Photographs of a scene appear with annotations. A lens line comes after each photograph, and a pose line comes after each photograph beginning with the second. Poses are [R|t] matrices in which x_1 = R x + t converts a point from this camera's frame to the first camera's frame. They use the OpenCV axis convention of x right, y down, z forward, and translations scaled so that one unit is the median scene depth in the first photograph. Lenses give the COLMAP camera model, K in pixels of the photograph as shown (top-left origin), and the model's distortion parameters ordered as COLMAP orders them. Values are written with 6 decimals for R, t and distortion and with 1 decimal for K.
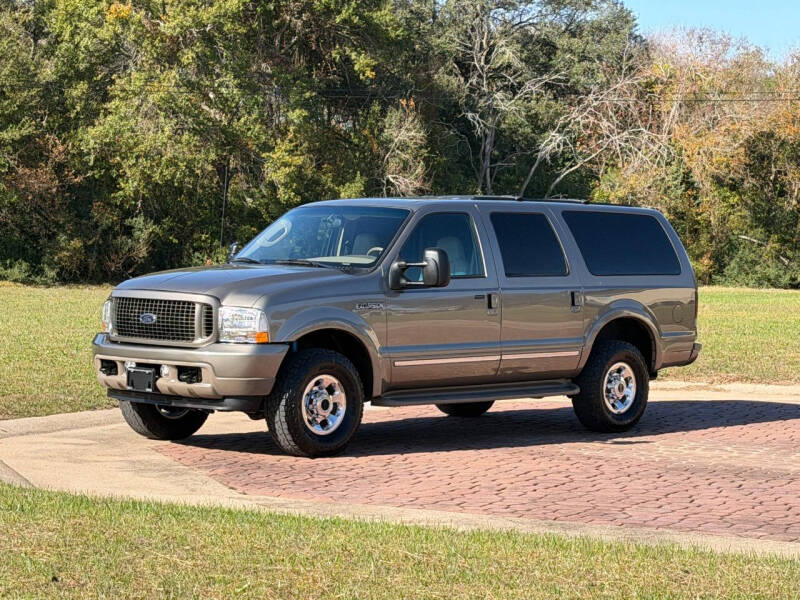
lens RADIAL K [[2214.9, 0, 400.0], [0, 2214.9, 300.0], [0, 0, 1]] dist [0.388925, 0.078011]
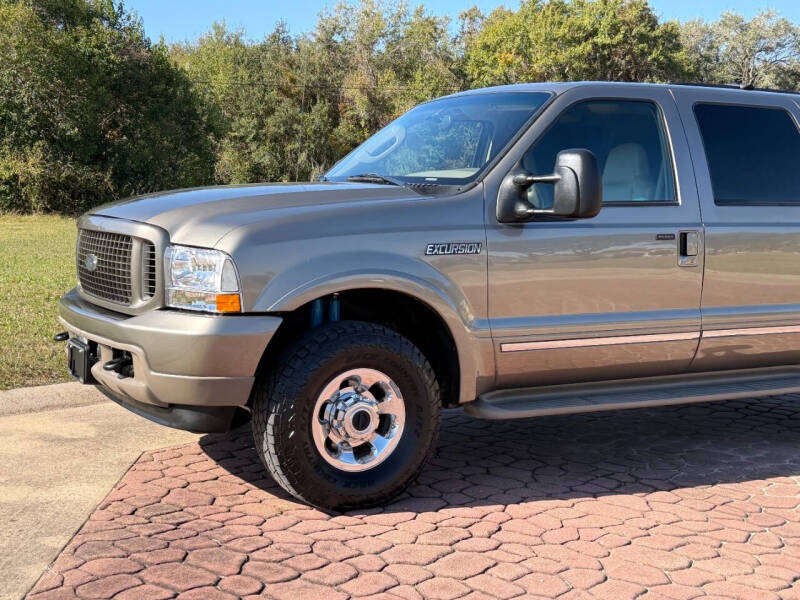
lens RADIAL K [[1003.4, 0, 400.0], [0, 1003.4, 300.0], [0, 0, 1]] dist [0.146196, -0.302550]
pose [[0.956021, 0.032810, -0.291458, 0.049456], [-0.015095, 0.997911, 0.062822, -0.000436], [0.292910, -0.055659, 0.954519, 0.734552]]
